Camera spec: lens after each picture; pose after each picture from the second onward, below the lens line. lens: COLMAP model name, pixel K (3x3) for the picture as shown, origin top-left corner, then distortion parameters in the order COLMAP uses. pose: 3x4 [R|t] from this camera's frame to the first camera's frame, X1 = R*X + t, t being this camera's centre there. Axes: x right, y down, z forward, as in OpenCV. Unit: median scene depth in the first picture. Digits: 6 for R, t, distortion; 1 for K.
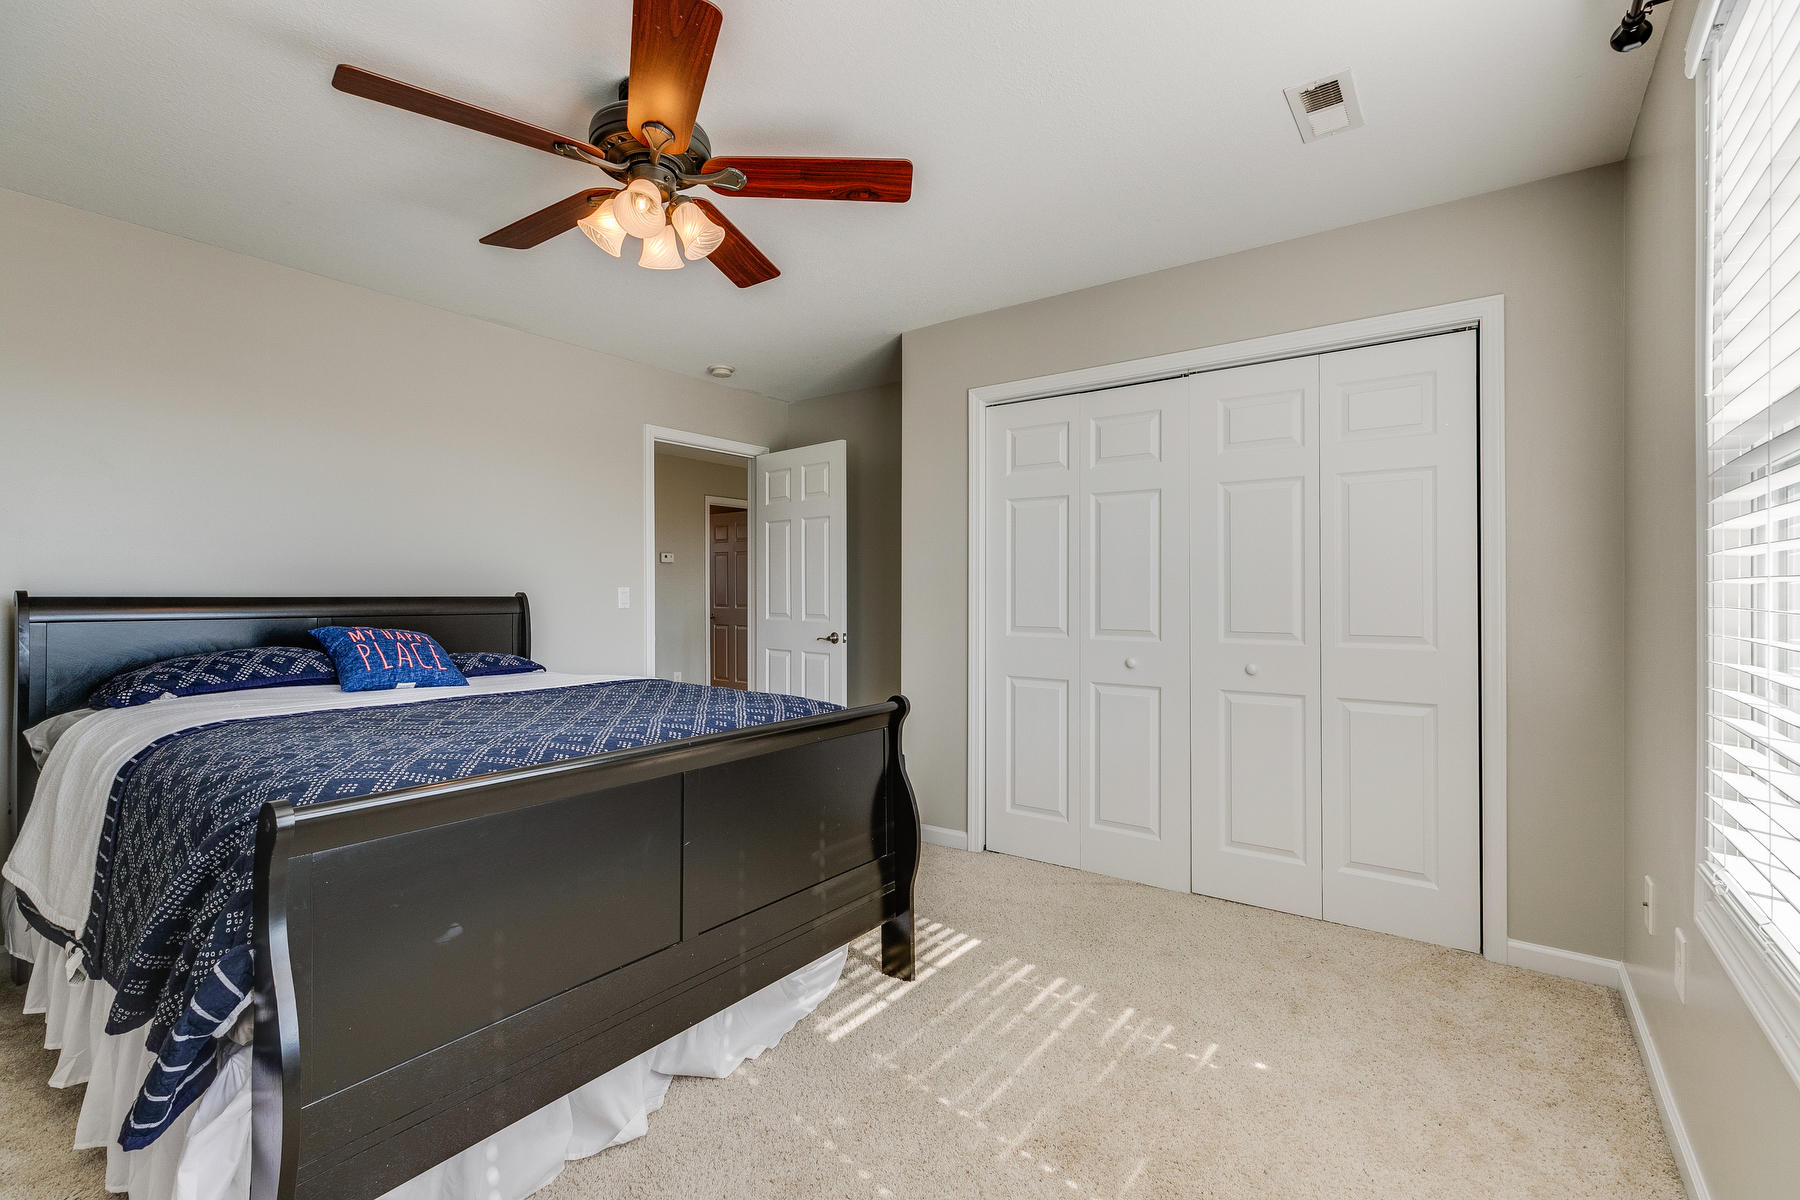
lens RADIAL K [[806.6, 0, 902.9], [0, 806.6, 599.3], [0, 0, 1]] dist [0.001559, -0.000257]
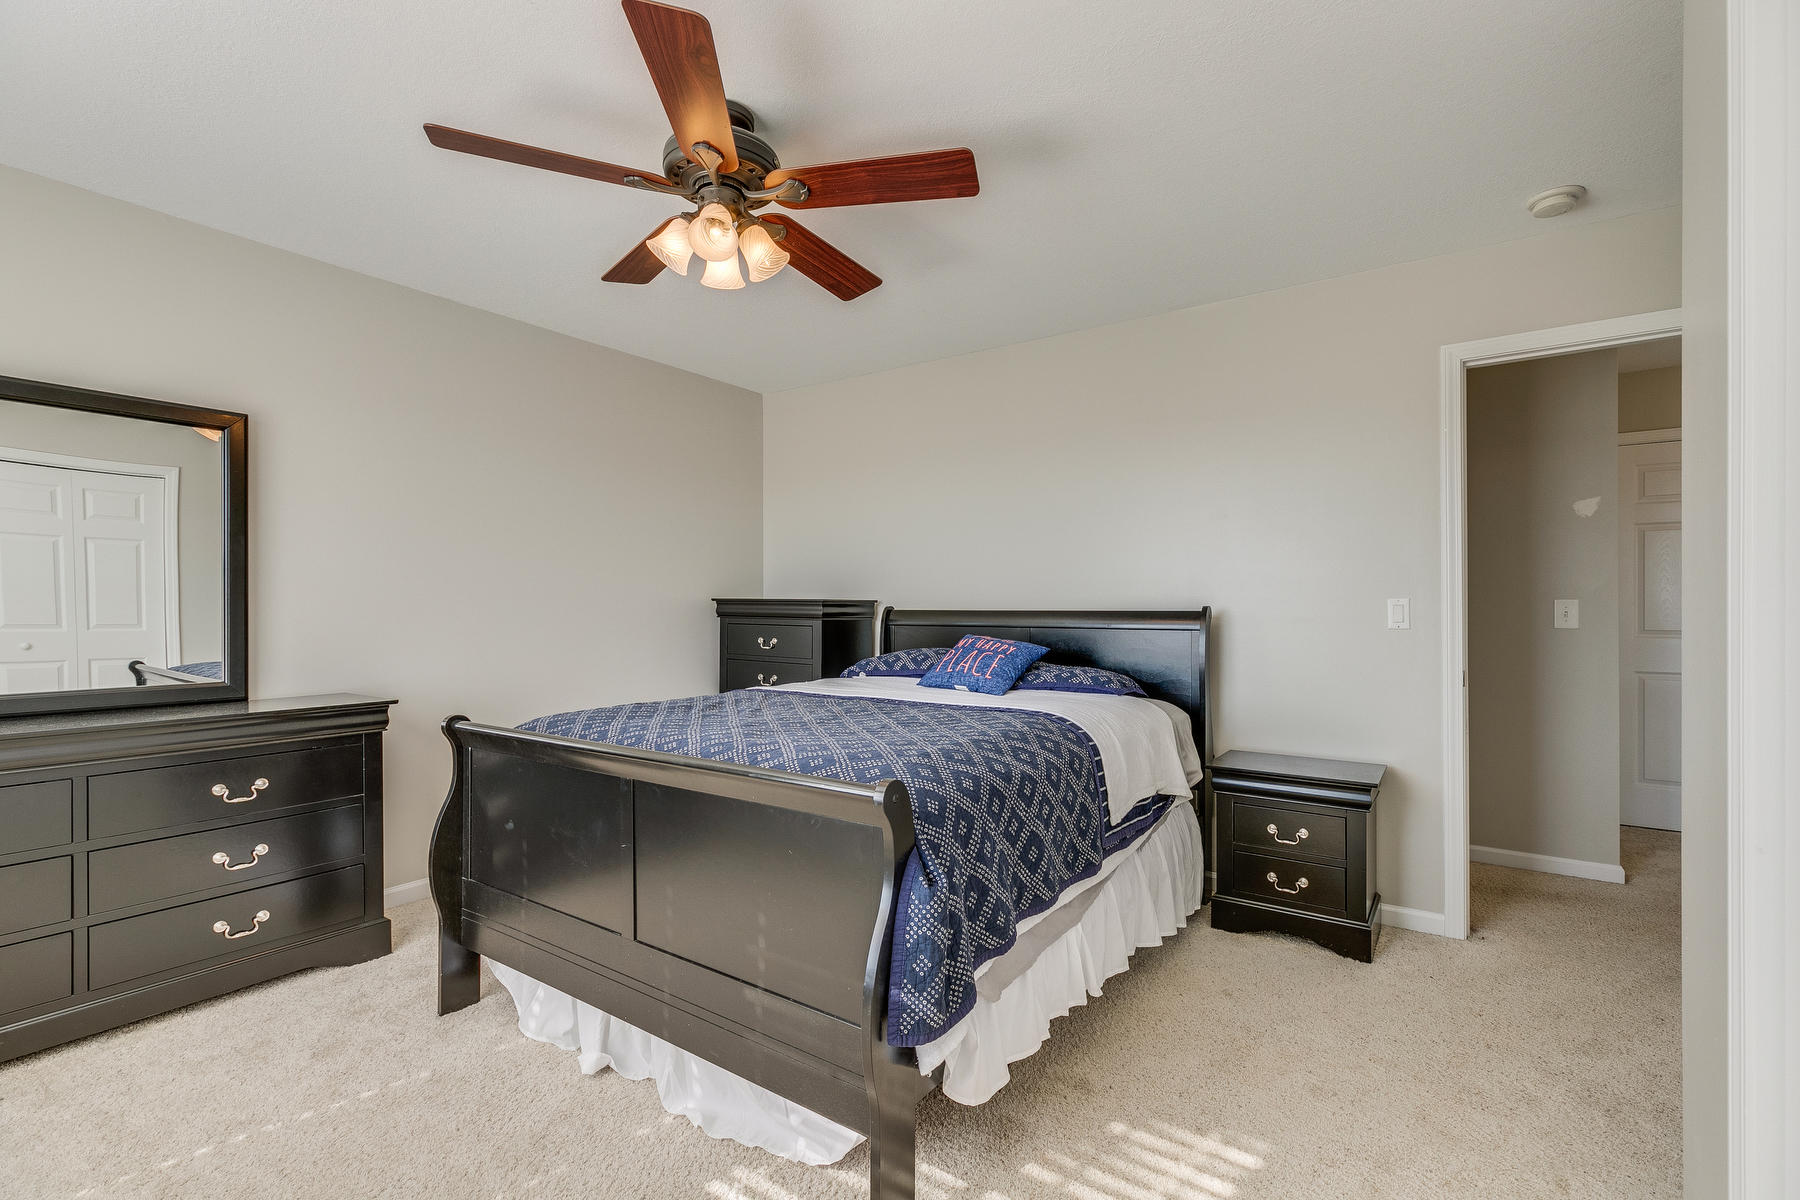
lens RADIAL K [[806.6, 0, 902.9], [0, 806.6, 599.3], [0, 0, 1]] dist [0.001559, -0.000257]
pose [[0.019182, -0.005828, -0.999799, 0.667596], [-0.003288, 0.999977, -0.005892, -0.016310], [0.999811, 0.003400, 0.019162, 1.117823]]
